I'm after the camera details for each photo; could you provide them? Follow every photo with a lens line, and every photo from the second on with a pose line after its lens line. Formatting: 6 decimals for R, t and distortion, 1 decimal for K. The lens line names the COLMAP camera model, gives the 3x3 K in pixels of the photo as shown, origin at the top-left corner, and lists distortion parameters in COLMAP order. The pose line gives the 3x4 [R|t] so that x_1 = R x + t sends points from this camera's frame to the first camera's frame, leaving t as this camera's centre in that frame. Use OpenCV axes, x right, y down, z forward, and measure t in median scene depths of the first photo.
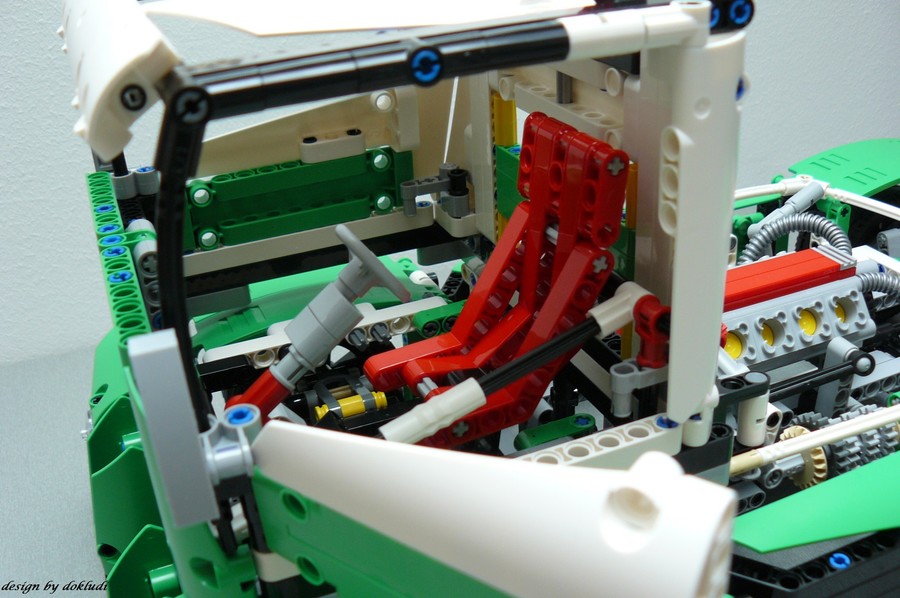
lens RADIAL K [[978.1, 0, 462.5], [0, 978.1, 318.1], [0, 0, 1]] dist [-0.186622, 0.178841]
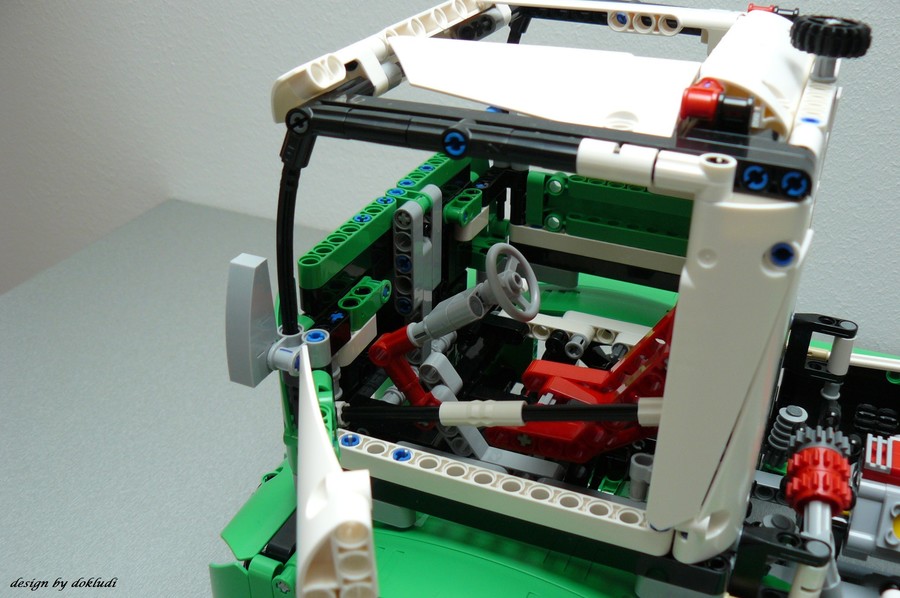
lens RADIAL K [[978.1, 0, 462.5], [0, 978.1, 318.1], [0, 0, 1]] dist [-0.186622, 0.178841]
pose [[0.694282, 0.404489, -0.595282, 0.551978], [-0.381428, 0.908207, 0.172257, -0.183162], [0.610316, 0.107462, 0.784835, 0.009163]]
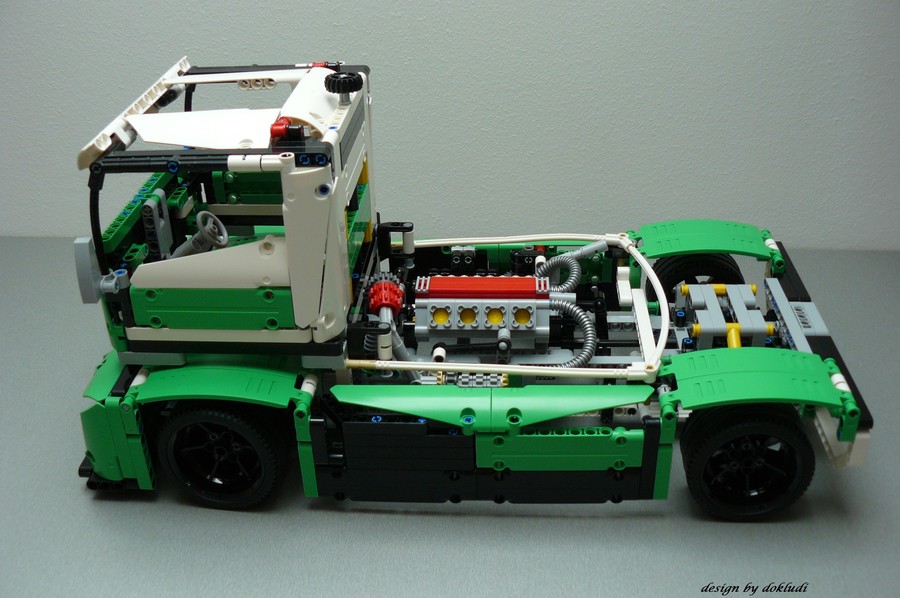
lens RADIAL K [[978.1, 0, 462.5], [0, 978.1, 318.1], [0, 0, 1]] dist [-0.186622, 0.178841]
pose [[0.896346, 0.254721, -0.362879, 1.240089], [-0.231601, 0.966945, 0.106667, -0.218440], [0.378054, -0.011567, 0.925711, -0.866289]]
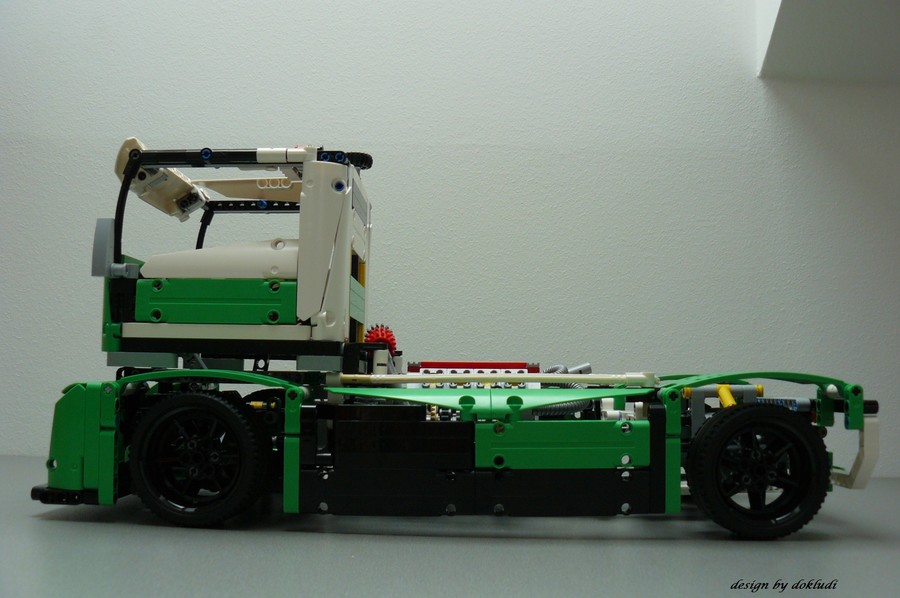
lens RADIAL K [[968.3, 0, 460.4], [0, 968.3, 302.7], [0, 0, 1]] dist [-0.188143, 0.186034]
pose [[0.914853, 0.037872, -0.402006, 1.327049], [-0.240048, 0.851569, -0.466055, 0.935203], [0.324686, 0.522873, 0.788152, -0.624002]]
